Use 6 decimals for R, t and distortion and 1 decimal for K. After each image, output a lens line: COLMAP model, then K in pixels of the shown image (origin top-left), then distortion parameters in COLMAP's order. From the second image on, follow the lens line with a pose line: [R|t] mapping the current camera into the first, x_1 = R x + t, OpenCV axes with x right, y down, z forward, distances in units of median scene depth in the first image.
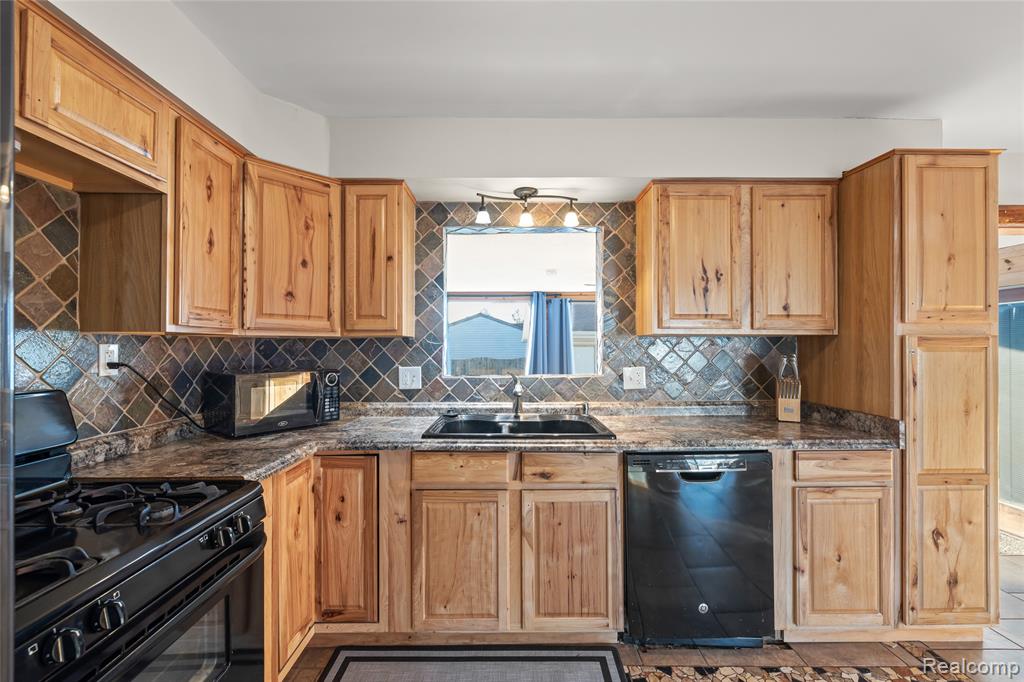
lens RADIAL K [[430.0, 0, 508.9], [0, 430.0, 344.0], [0, 0, 1]] dist [-0.000150, 0.000271]
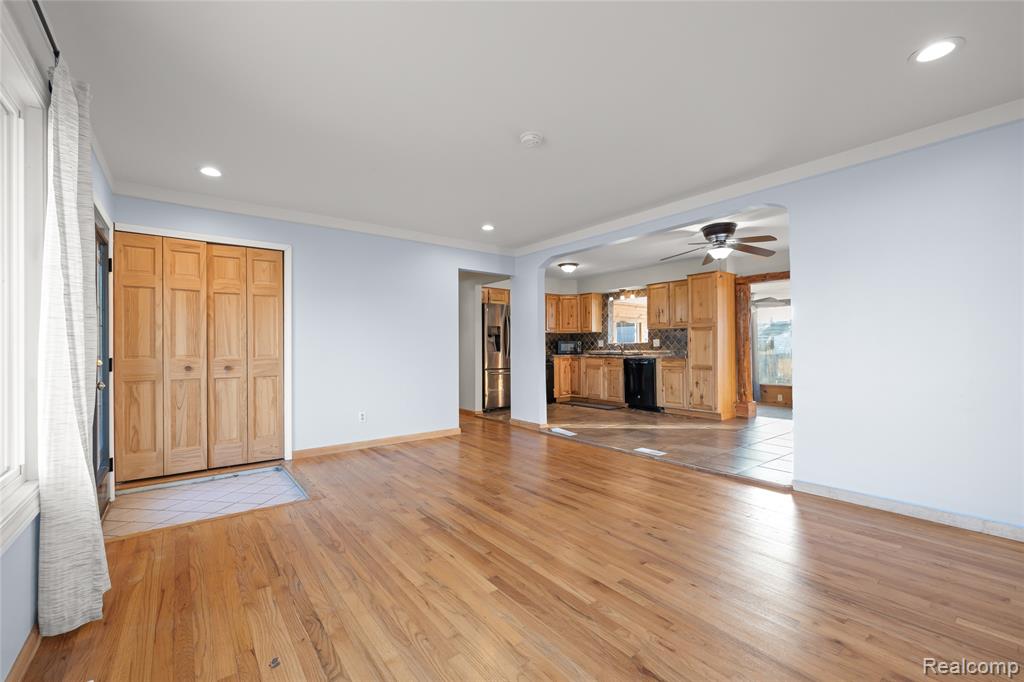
lens RADIAL K [[430.0, 0, 509.1], [0, 430.0, 343.2], [0, 0, 1]] dist [-0.000150, 0.000271]
pose [[0.603686, -0.011333, -0.797142, 2.842443], [0.005857, 0.999935, -0.009780, 0.138141], [0.797201, 0.001235, 0.603713, -2.323617]]
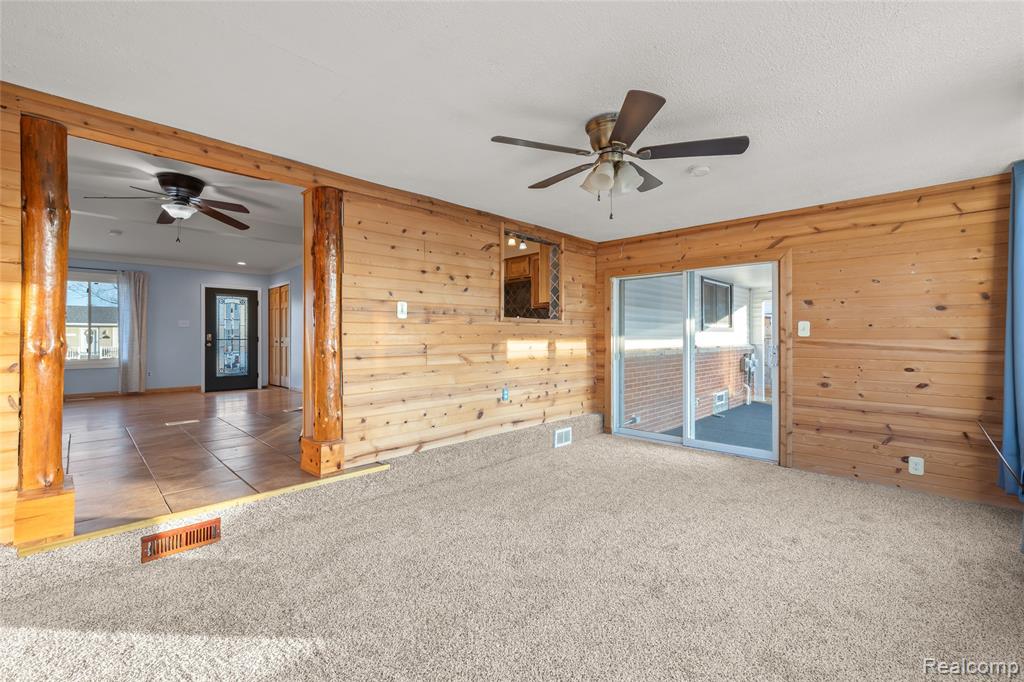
lens RADIAL K [[430.0, 0, 510.9], [0, 430.0, 338.7], [0, 0, 1]] dist [-0.000150, 0.000271]
pose [[-0.703934, 0.002321, -0.710261, 1.866732], [0.003402, 0.999994, -0.000104, 0.204031], [0.710257, -0.002490, -0.703938, 3.056631]]
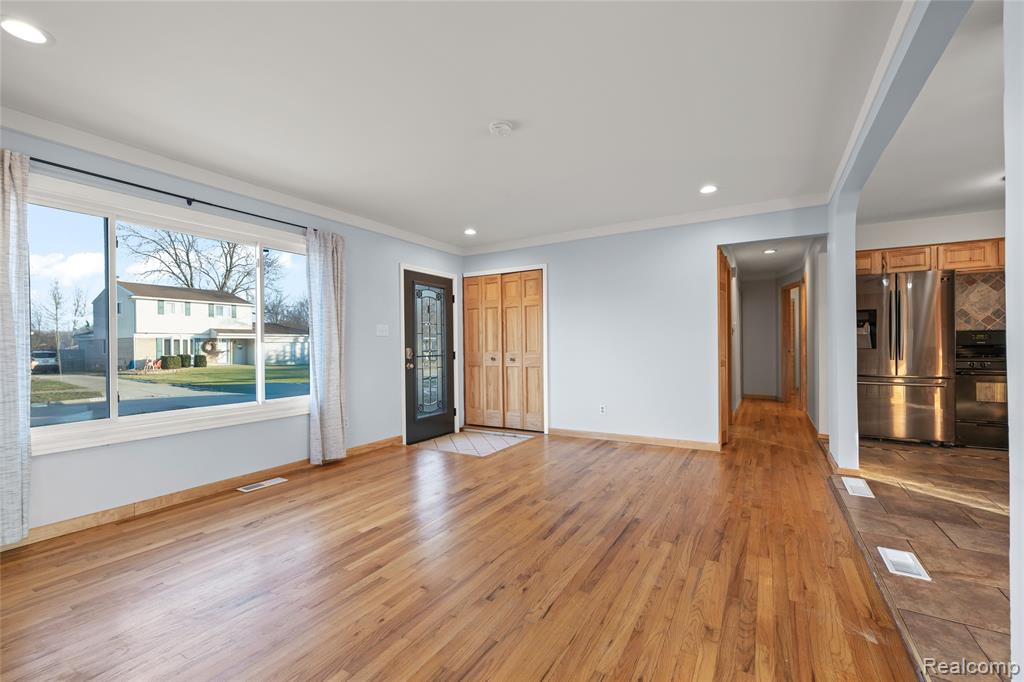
lens RADIAL K [[430.0, 0, 505.5], [0, 430.0, 343.3], [0, 0, 1]] dist [-0.000150, 0.000271]
pose [[-0.522609, -0.002179, -0.852570, 2.913802], [0.010402, 0.999906, -0.008932, 0.143511], [0.852509, -0.013537, -0.522537, -0.567763]]
